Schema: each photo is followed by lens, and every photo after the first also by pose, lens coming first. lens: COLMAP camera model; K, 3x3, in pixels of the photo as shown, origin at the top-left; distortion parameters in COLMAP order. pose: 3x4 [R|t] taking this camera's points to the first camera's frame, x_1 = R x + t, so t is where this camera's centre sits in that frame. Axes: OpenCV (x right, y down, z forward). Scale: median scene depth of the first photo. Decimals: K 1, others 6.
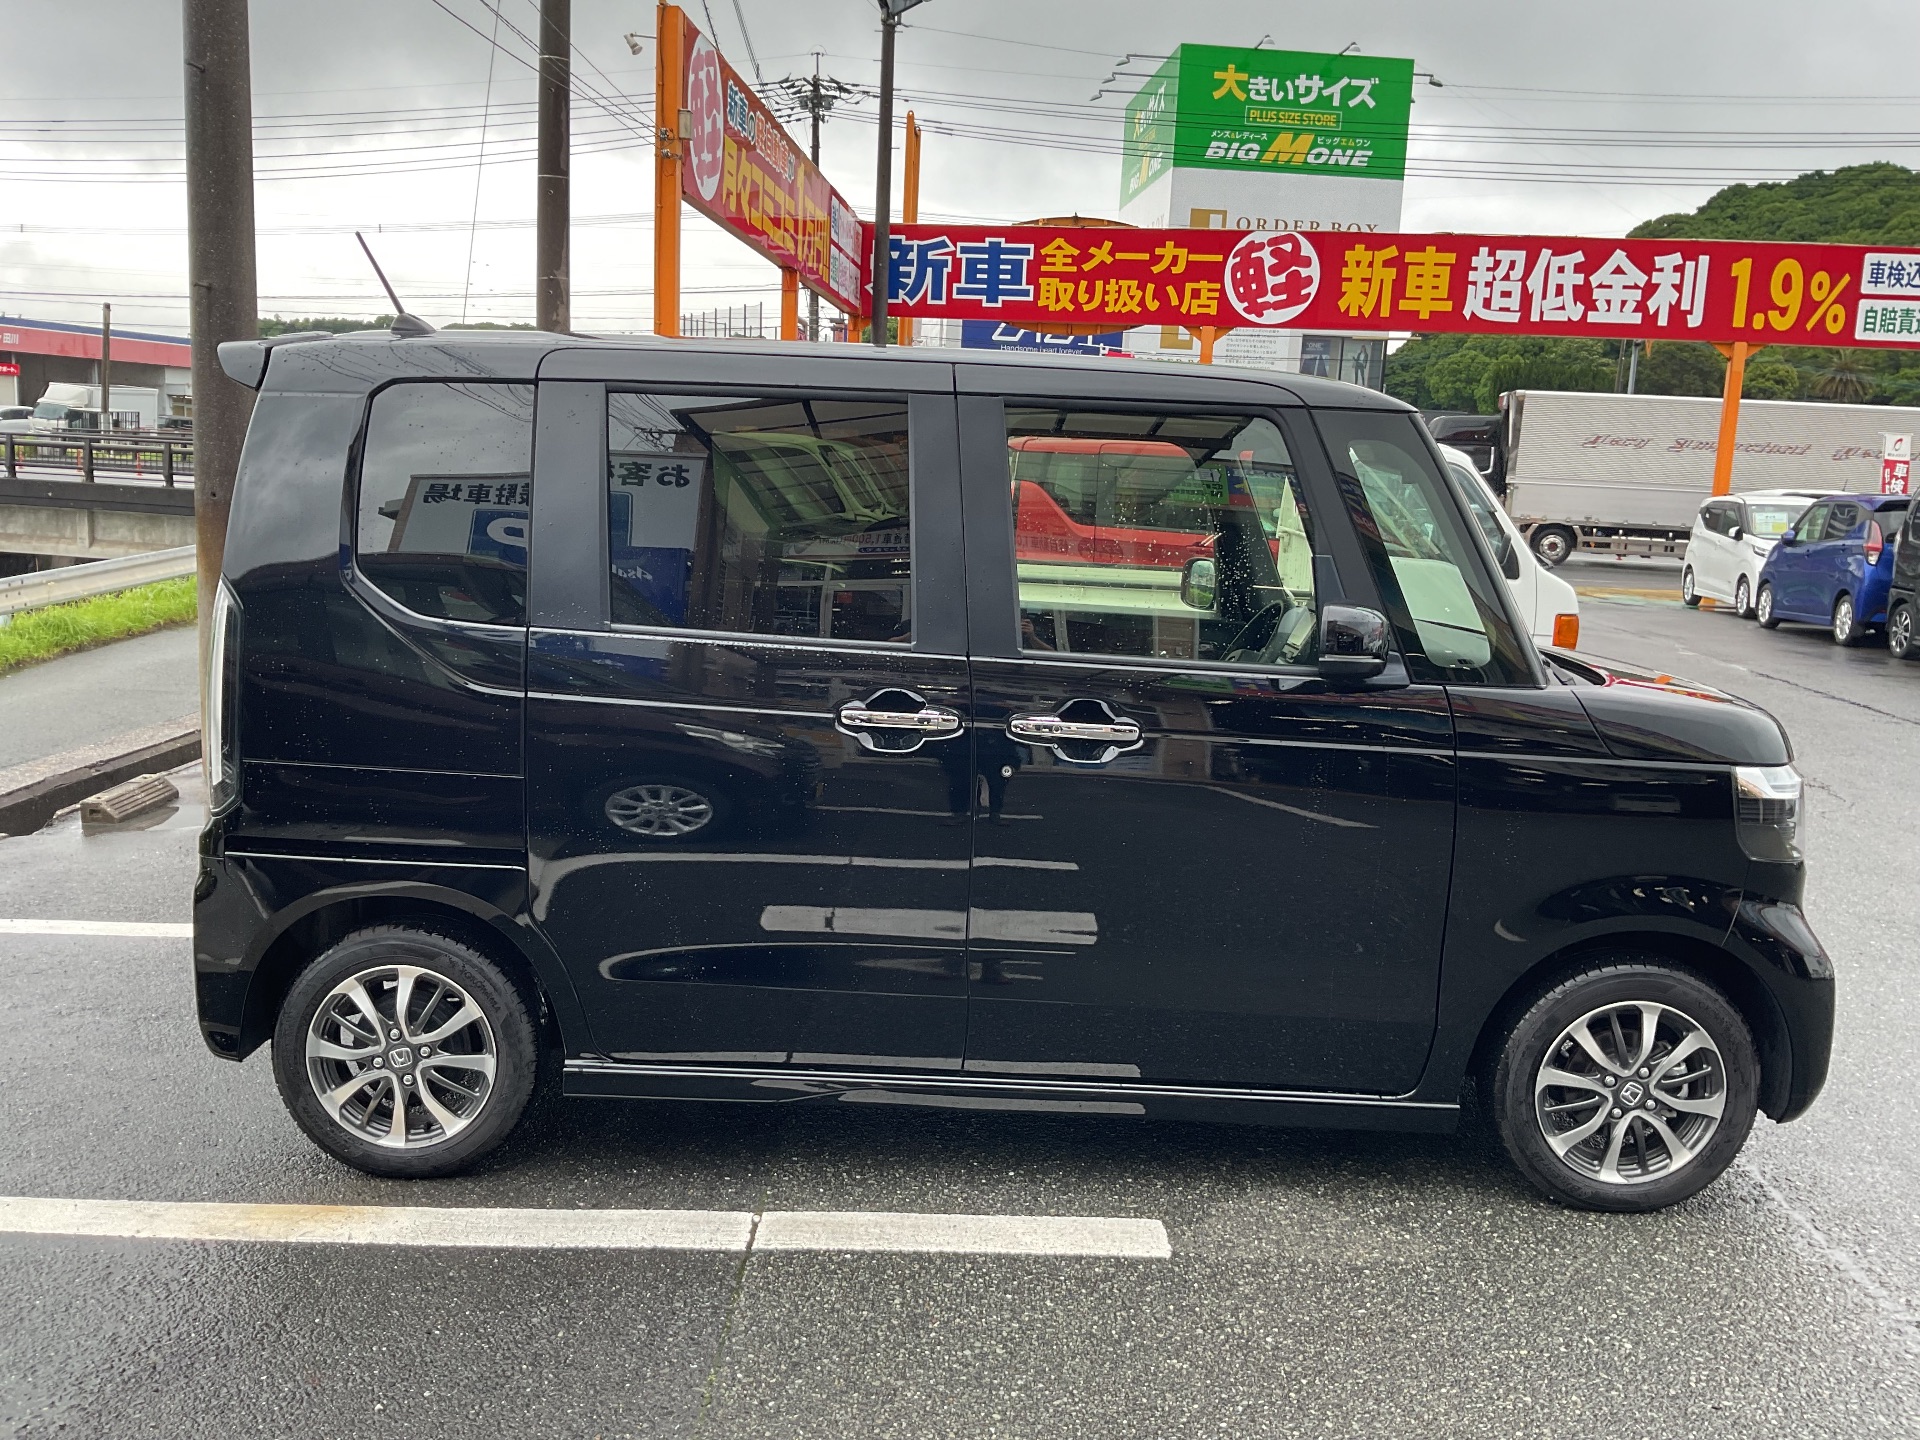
lens RADIAL K [[1618.9, 0, 960.0], [0, 1618.9, 720.0], [0, 0, 1]] dist [-0.014212, -0.013436]
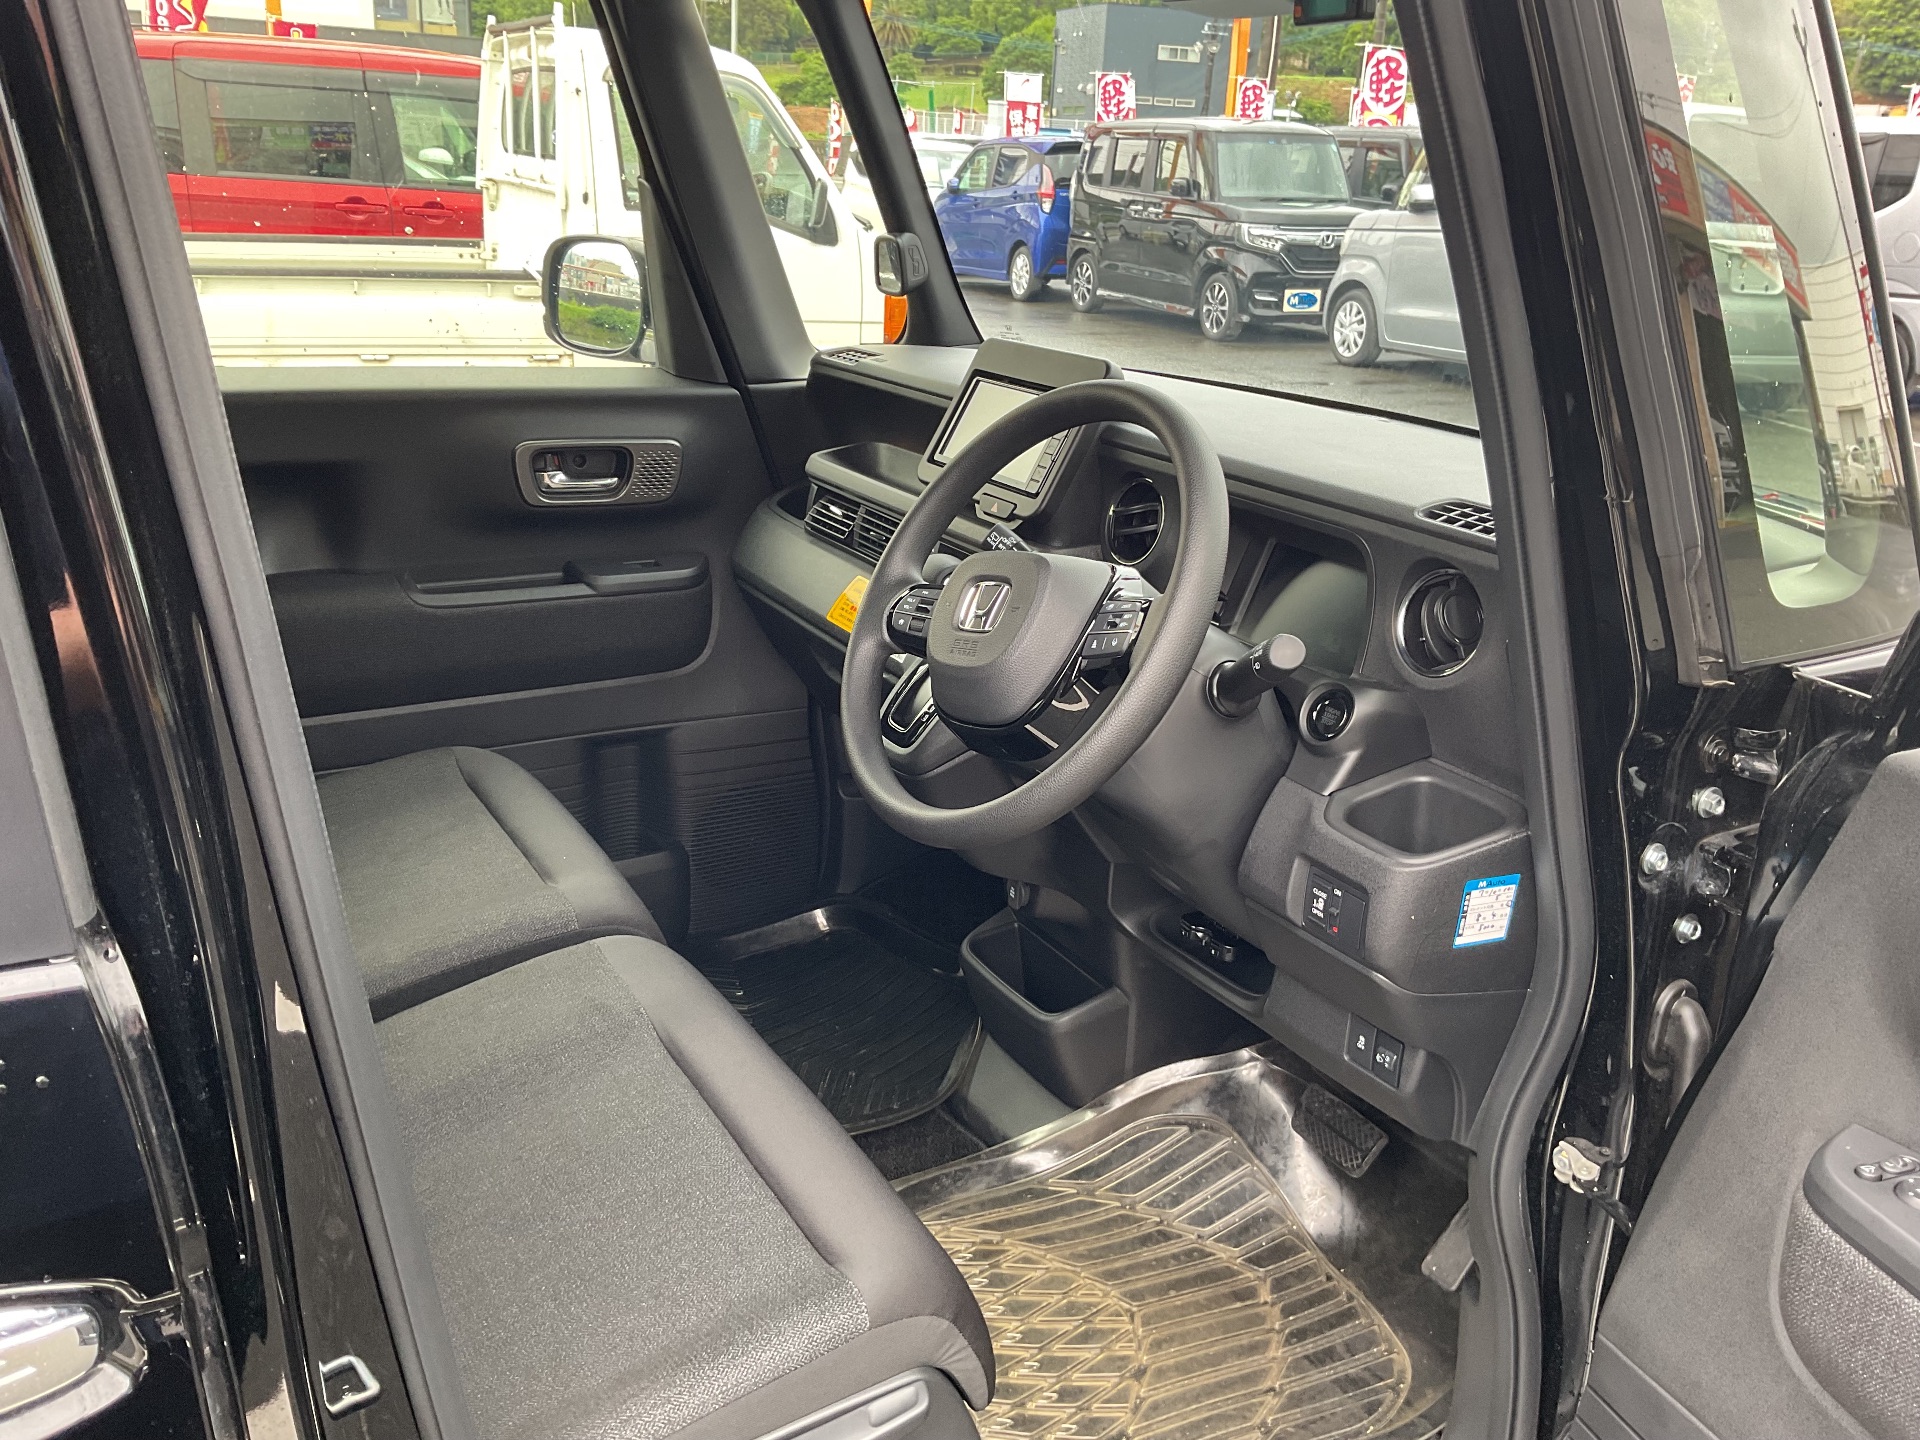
lens RADIAL K [[1592.5, 0, 960.0], [0, 1592.5, 720.0], [0, 0, 1]] dist [0.132059, -0.255812]
pose [[0.859420, -0.171881, 0.481513, 0.000822], [0.070699, 0.972701, 0.221030, -0.018027], [-0.506359, -0.155915, 0.848110, 0.162098]]
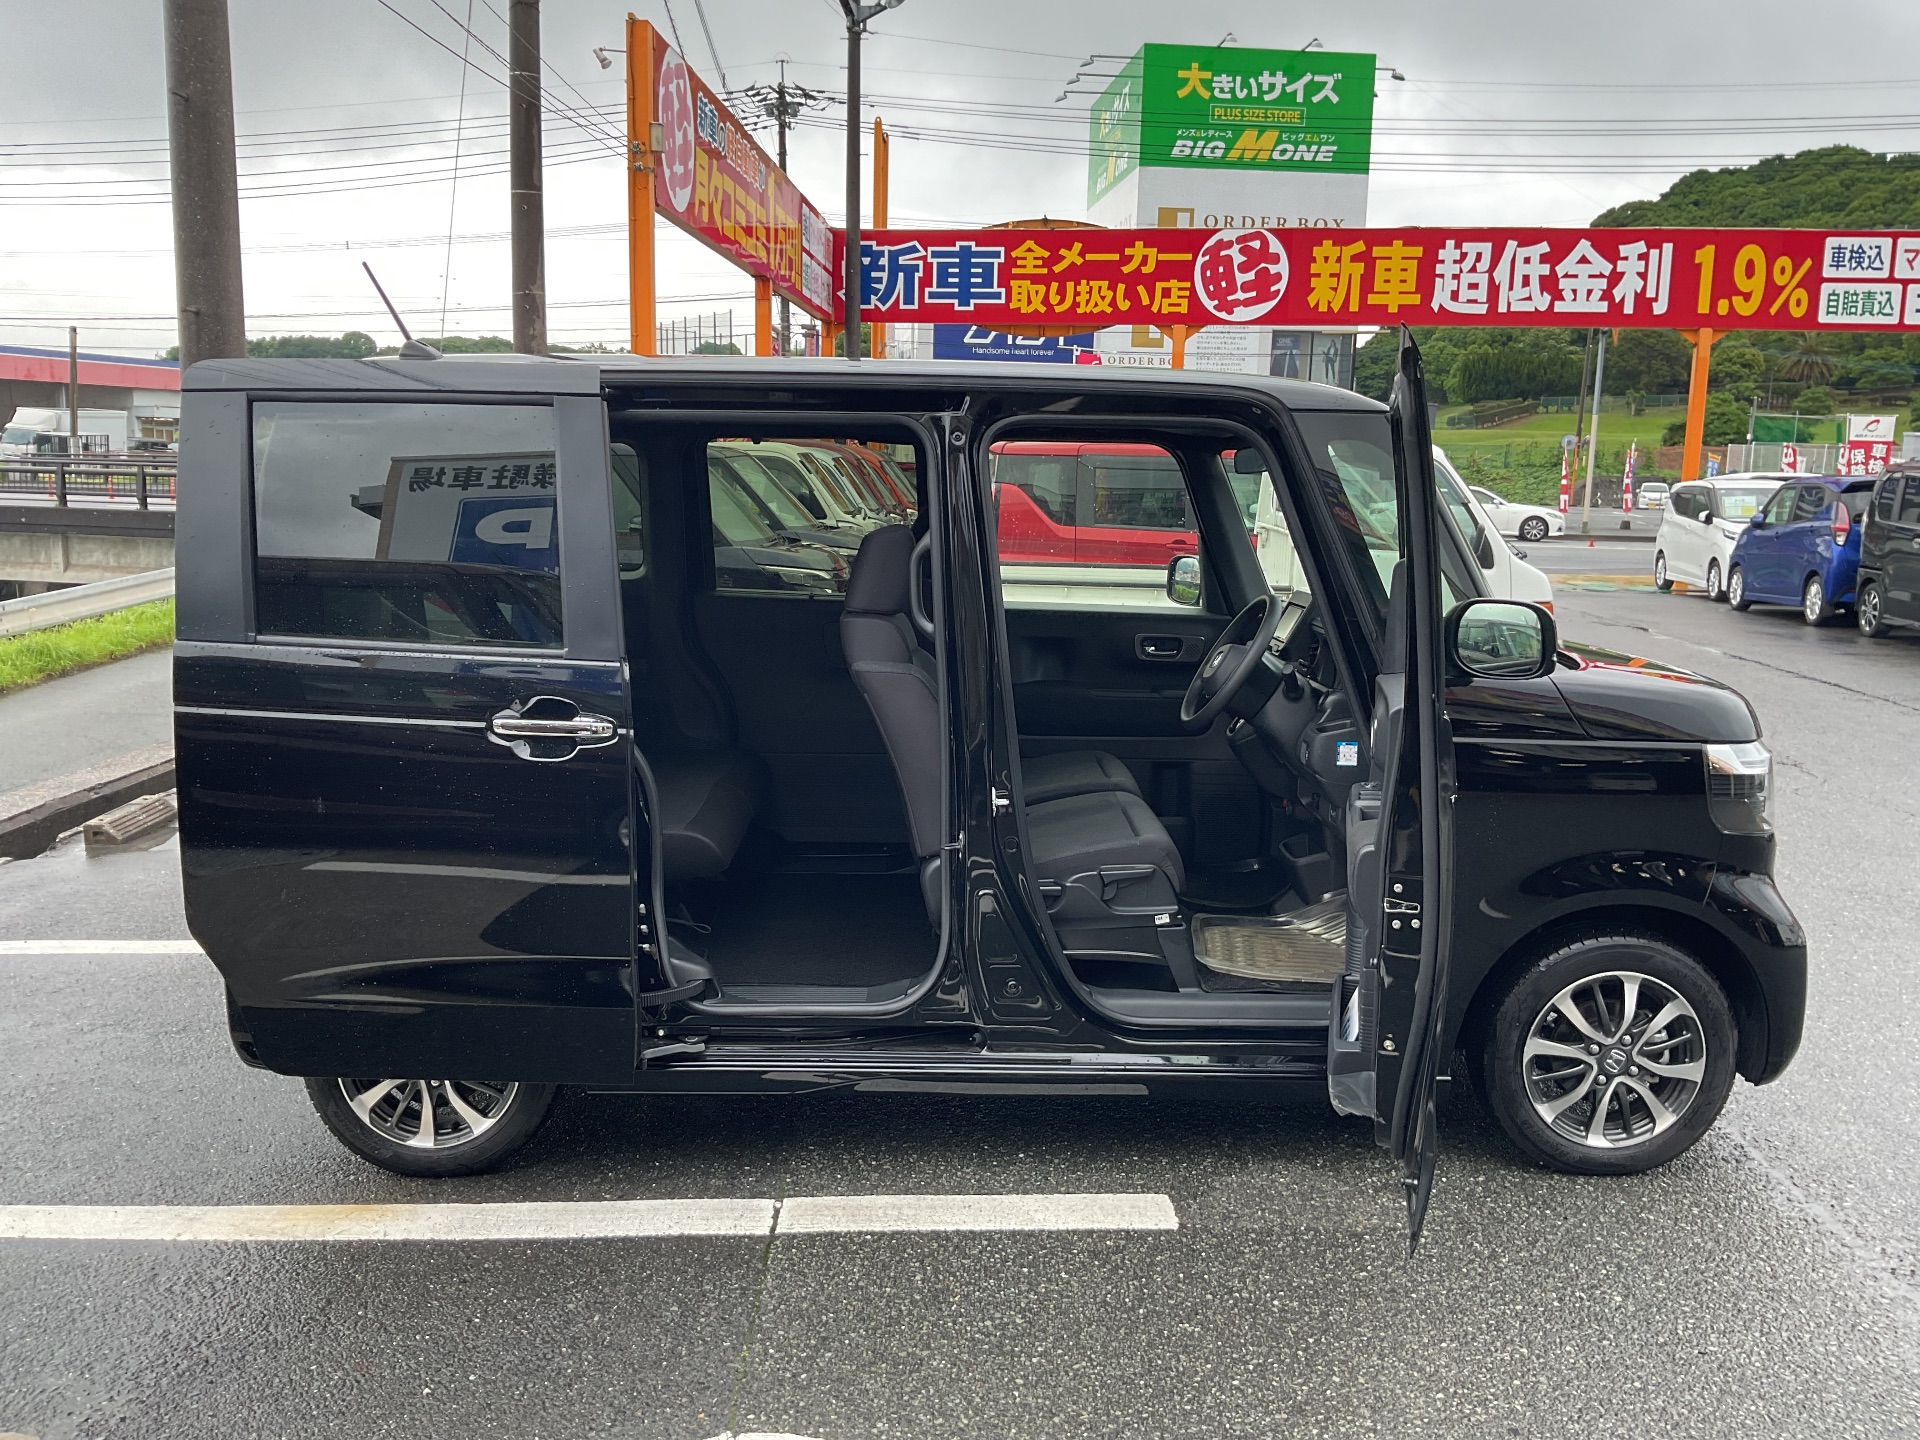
lens RADIAL K [[1618.9, 0, 960.0], [0, 1618.9, 720.0], [0, 0, 1]] dist [-0.014212, -0.013436]
pose [[0.999585, -0.026125, 0.012110, -0.002972], [0.026143, 0.999657, -0.001357, 0.000509], [-0.012070, 0.001673, 0.999926, -0.008228]]
